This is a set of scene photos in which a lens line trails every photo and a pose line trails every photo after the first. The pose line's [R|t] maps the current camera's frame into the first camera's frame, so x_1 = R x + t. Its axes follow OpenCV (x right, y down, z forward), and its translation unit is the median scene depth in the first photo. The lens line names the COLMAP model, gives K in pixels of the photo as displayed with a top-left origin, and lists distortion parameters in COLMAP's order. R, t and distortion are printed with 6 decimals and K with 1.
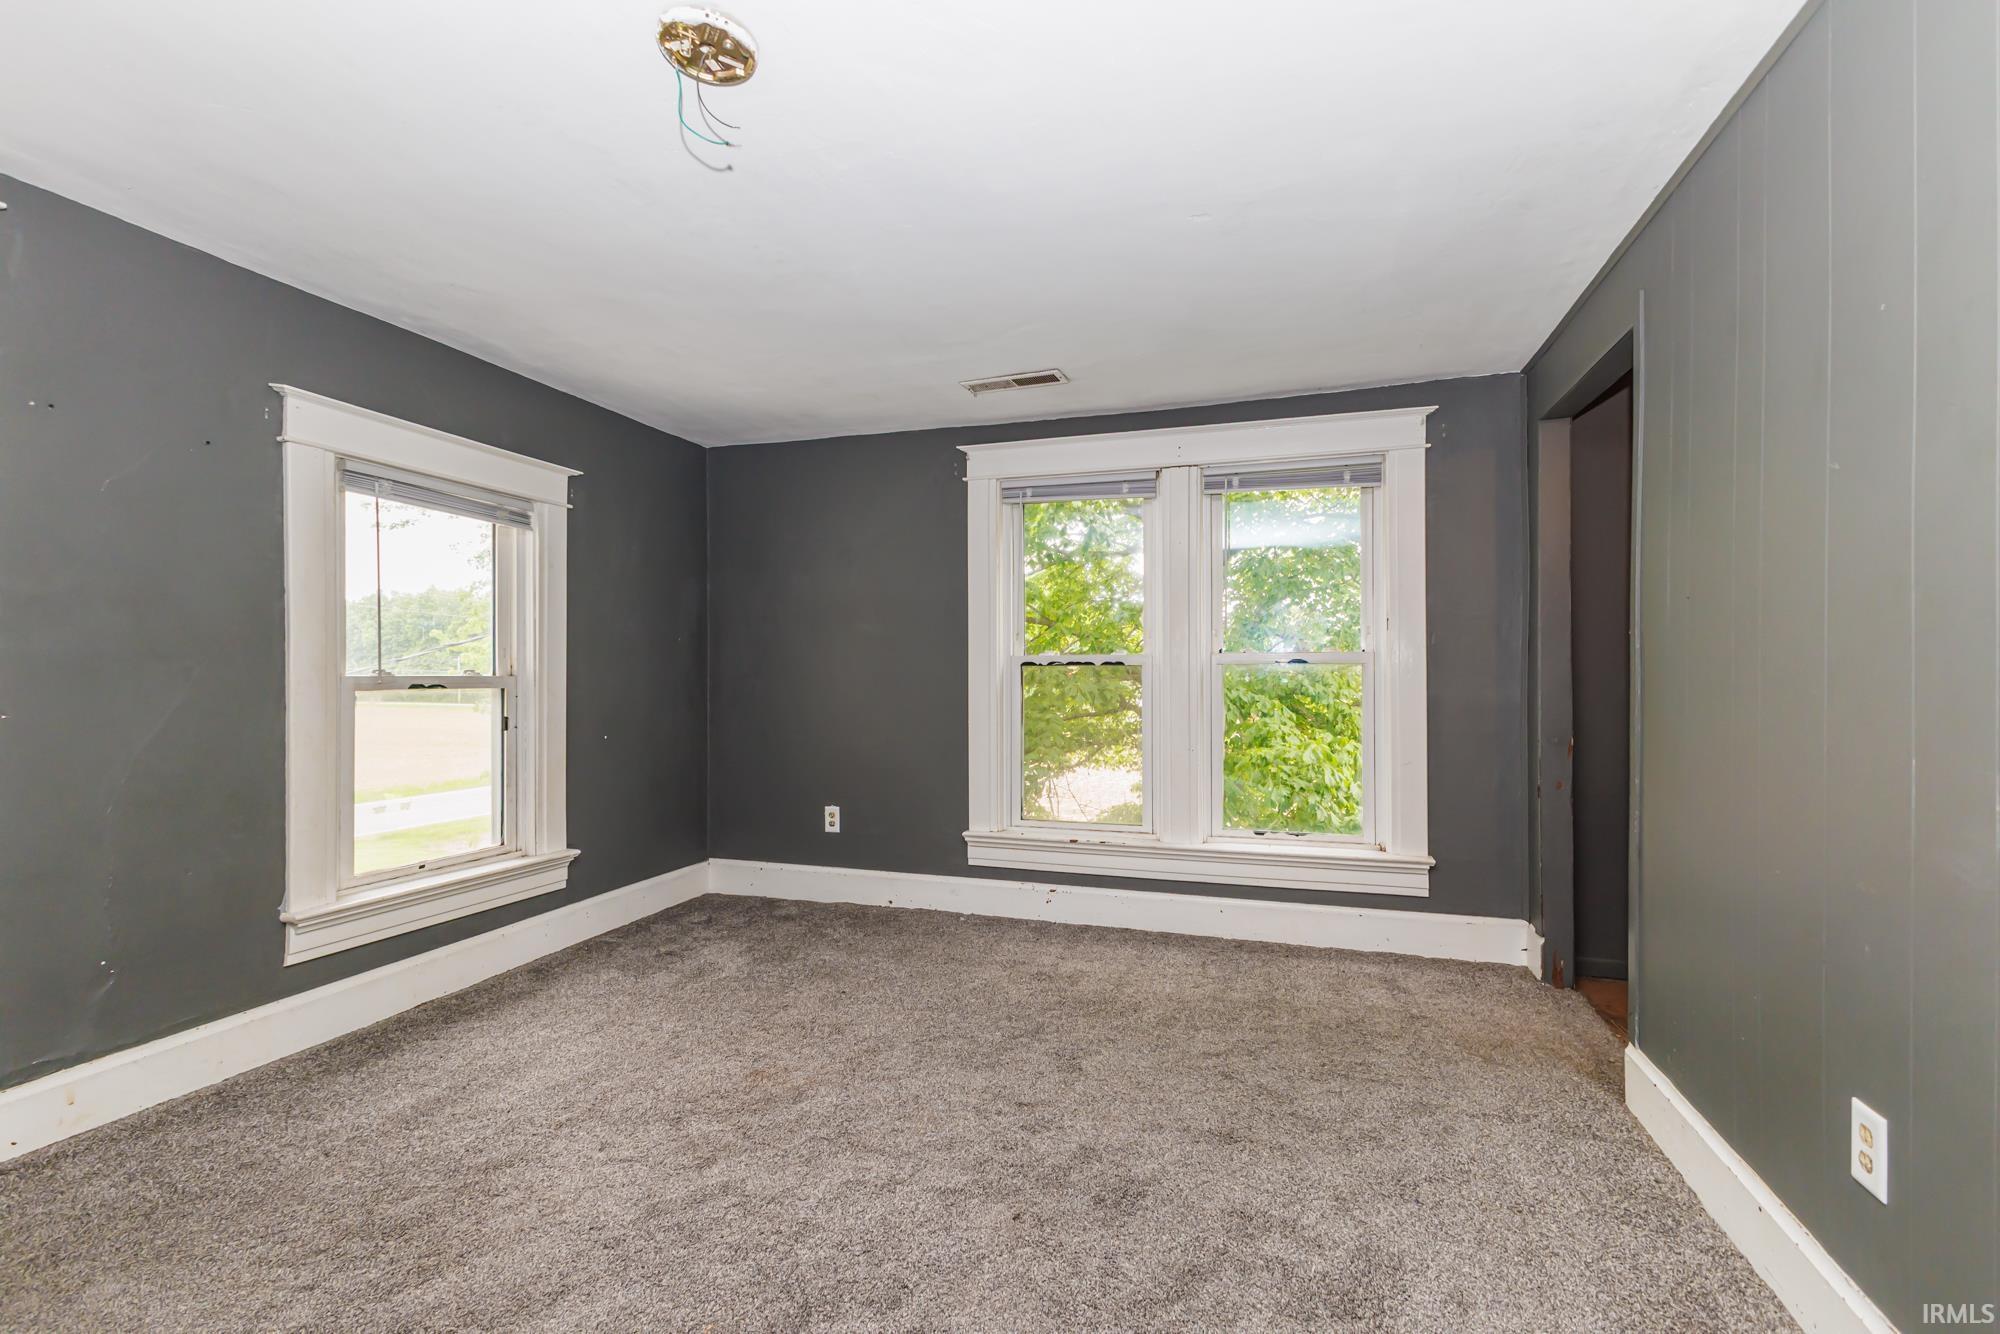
lens RADIAL K [[875.4, 0, 1023.8], [0, 875.4, 666.8], [0, 0, 1]] dist [0.000081, -0.000287]
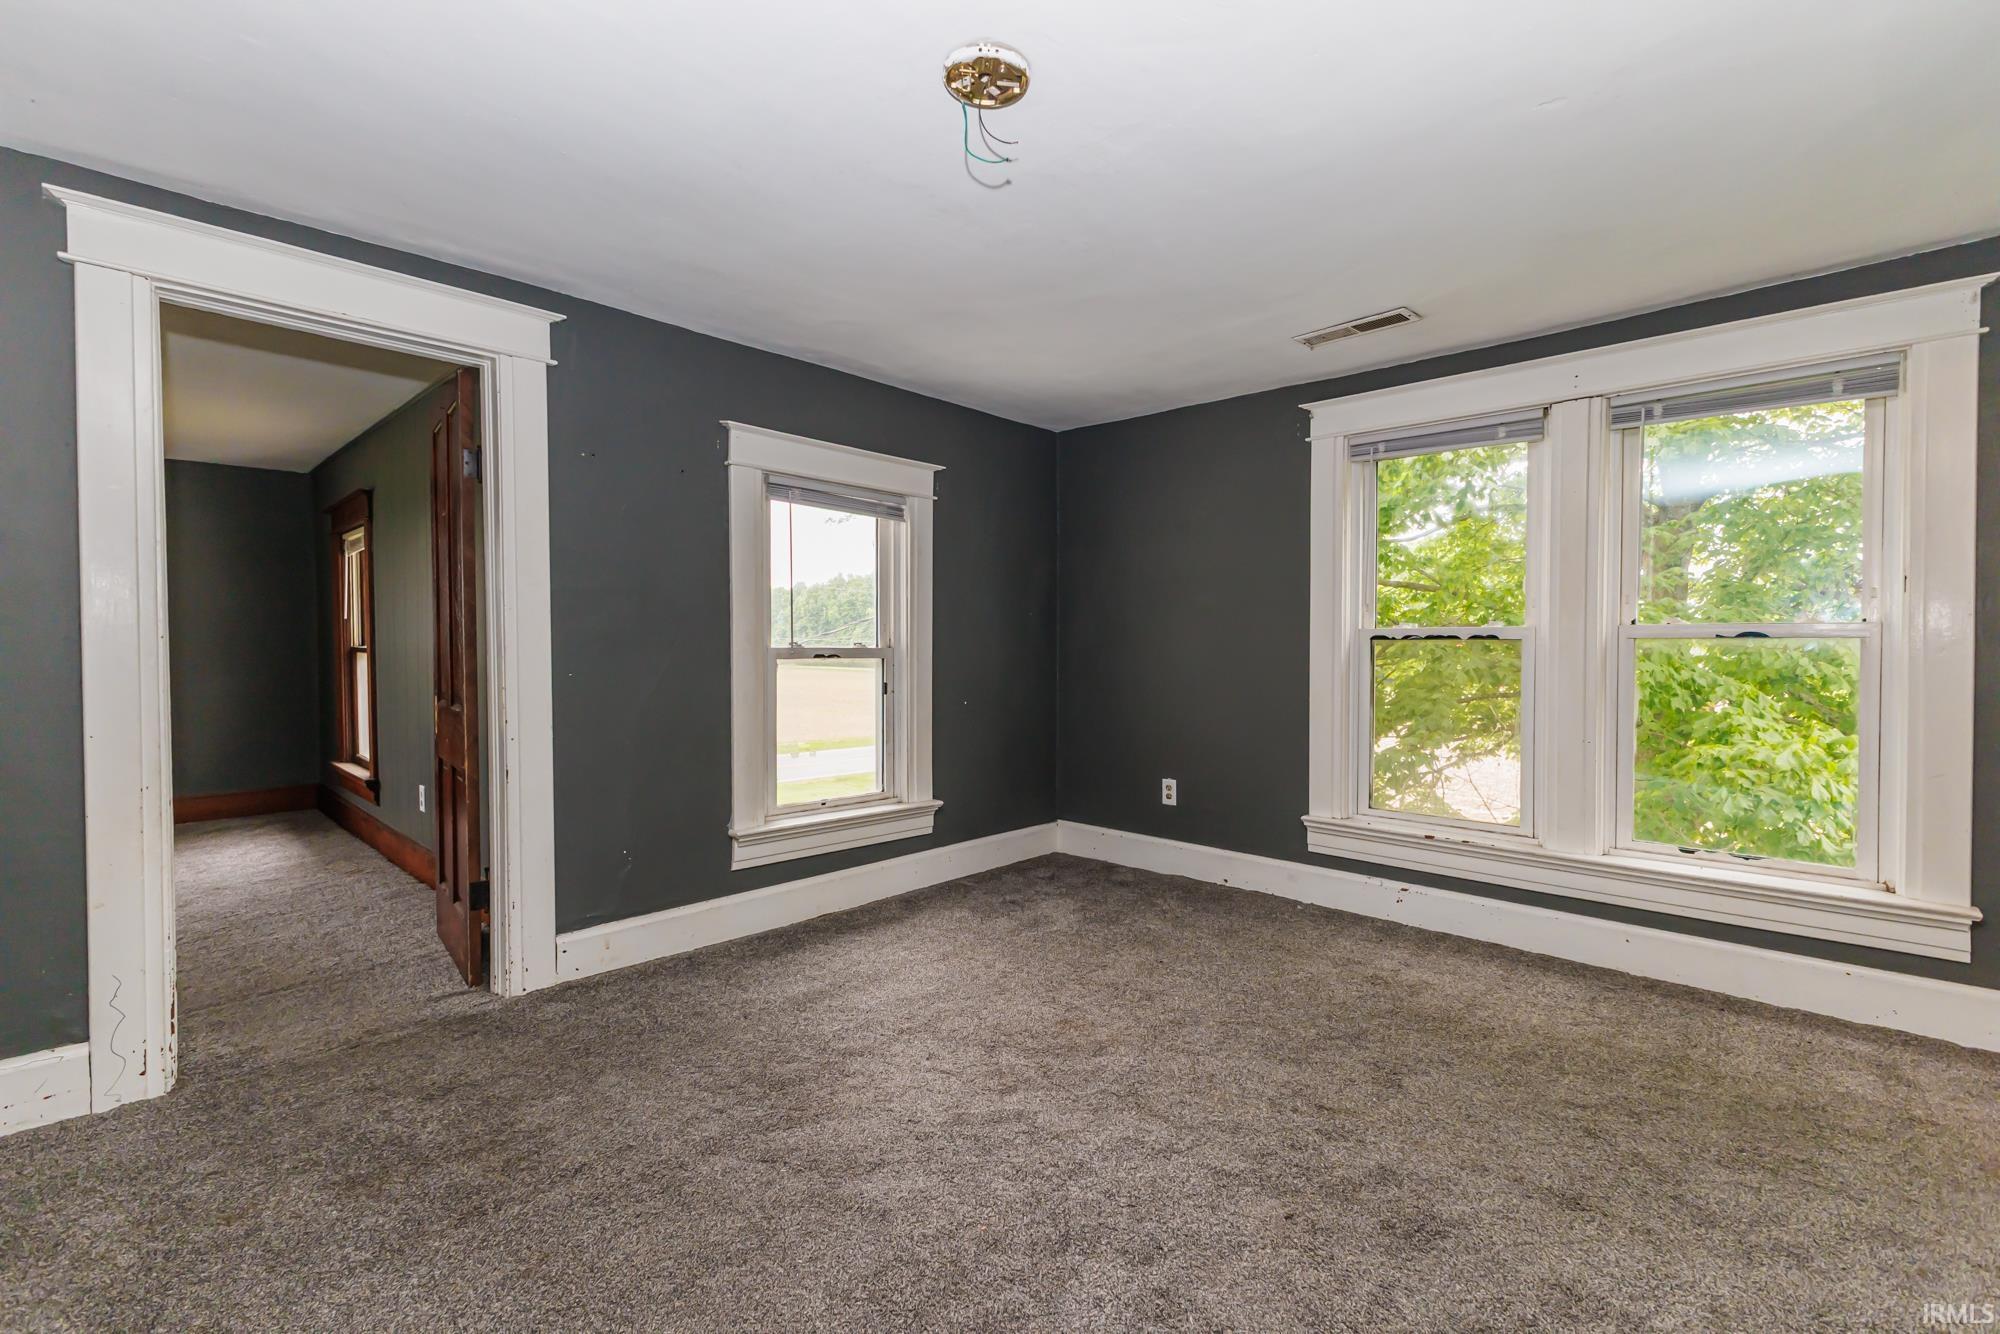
lens RADIAL K [[892.8, 0, 995.8], [0, 892.8, 657.5], [0, 0, 1]] dist [-0.002748, -0.001051]
pose [[0.894603, 0.011087, -0.446724, 0.078780], [-0.001531, 0.999762, 0.021746, -0.002770], [0.446859, -0.018770, 0.894407, -0.003202]]
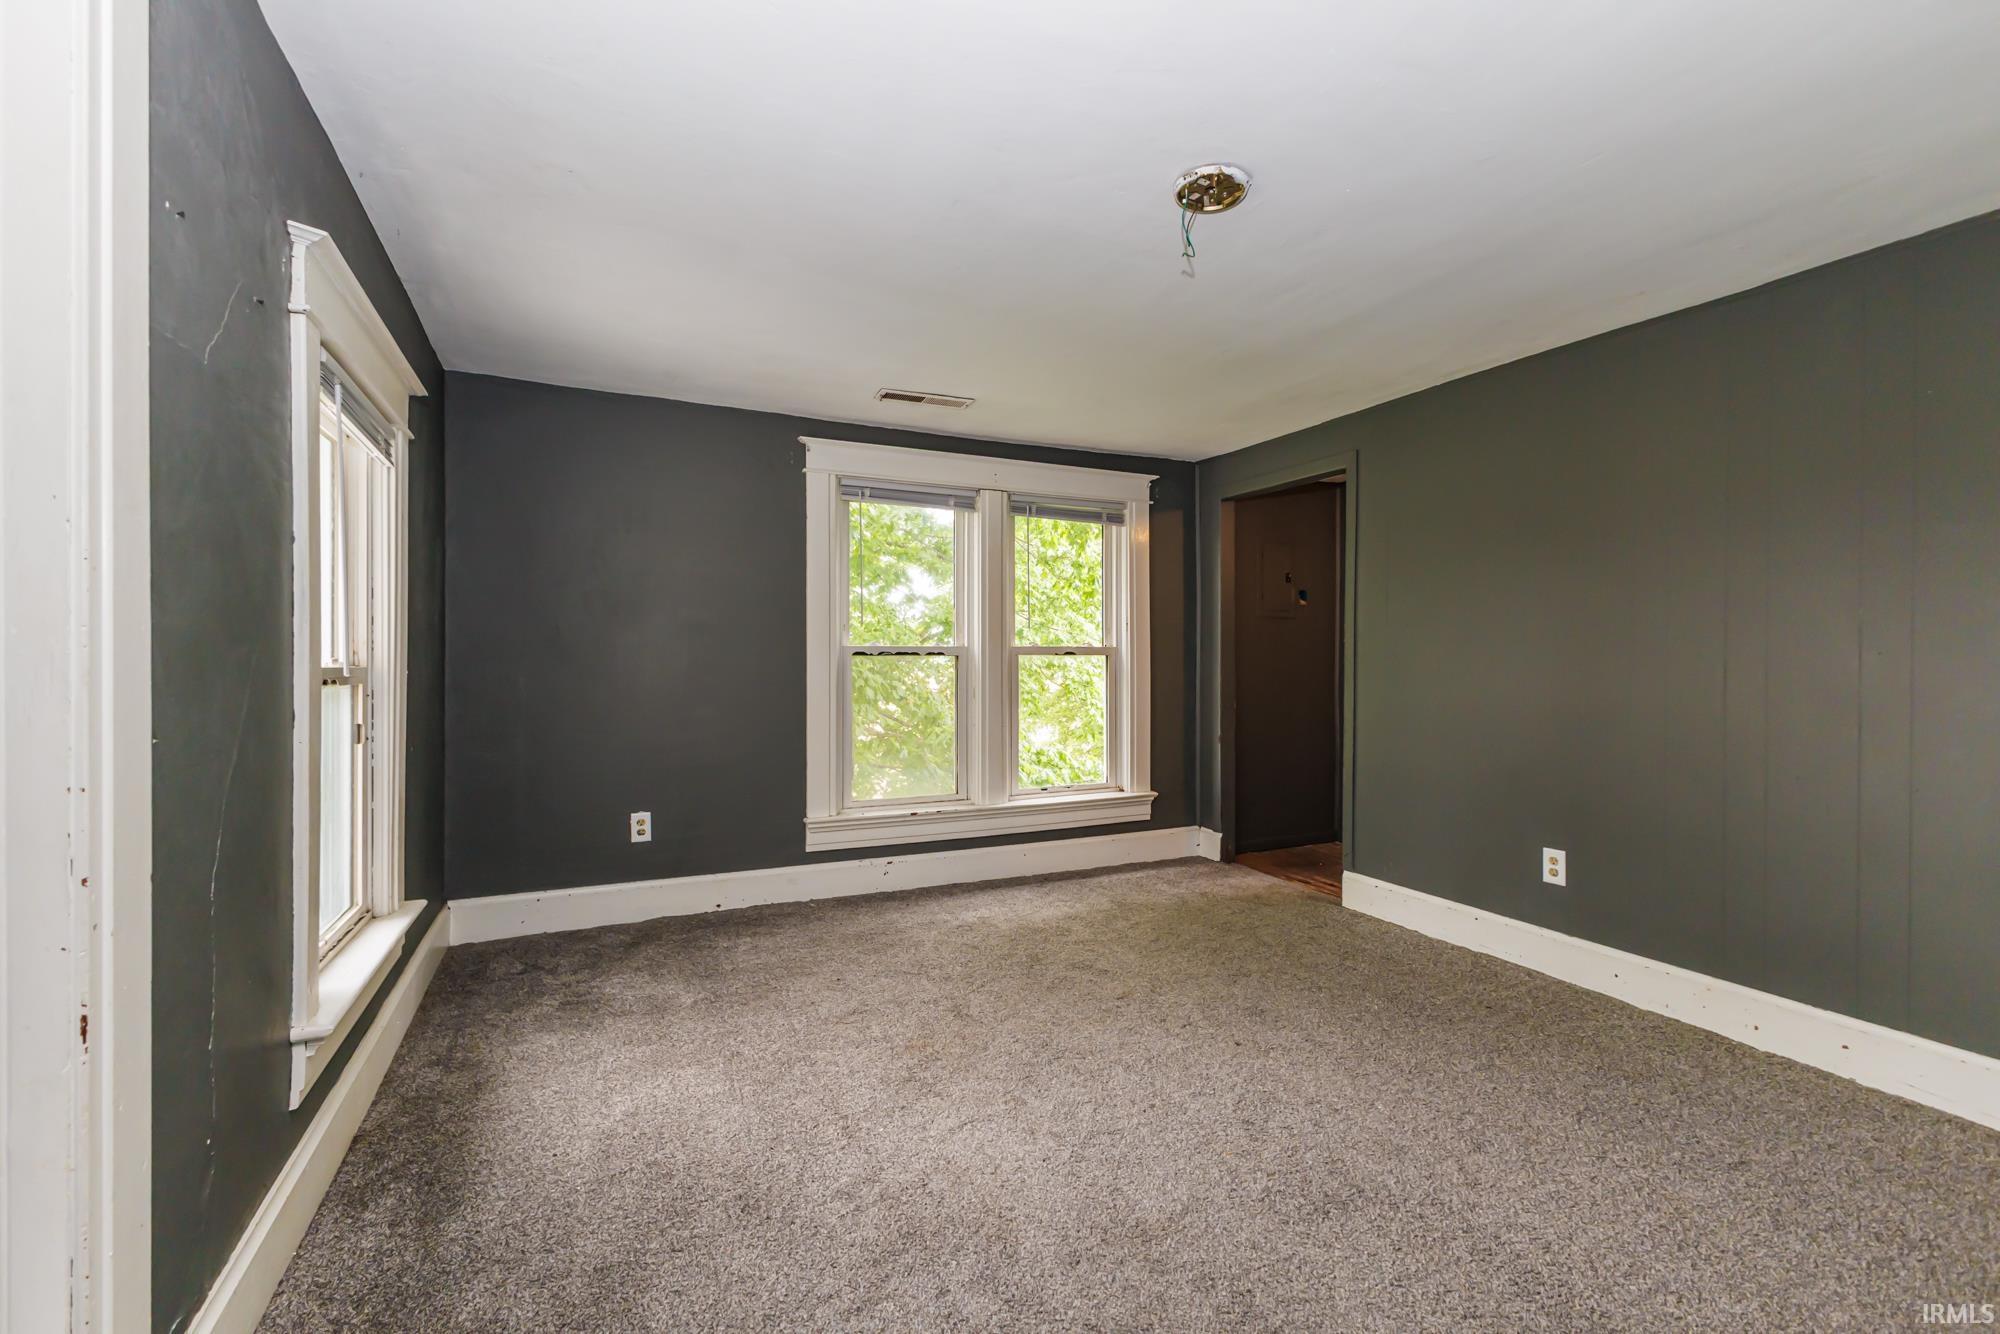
lens RADIAL K [[860.9, 0, 1005.2], [0, 860.9, 665.9], [0, 0, 1]] dist [0.002385, 0.000144]
pose [[0.732161, 0.000041, 0.681131, -0.721402], [-0.001277, 0.999998, 0.001312, 0.012385], [-0.681130, -0.001830, 0.732160, 0.148796]]
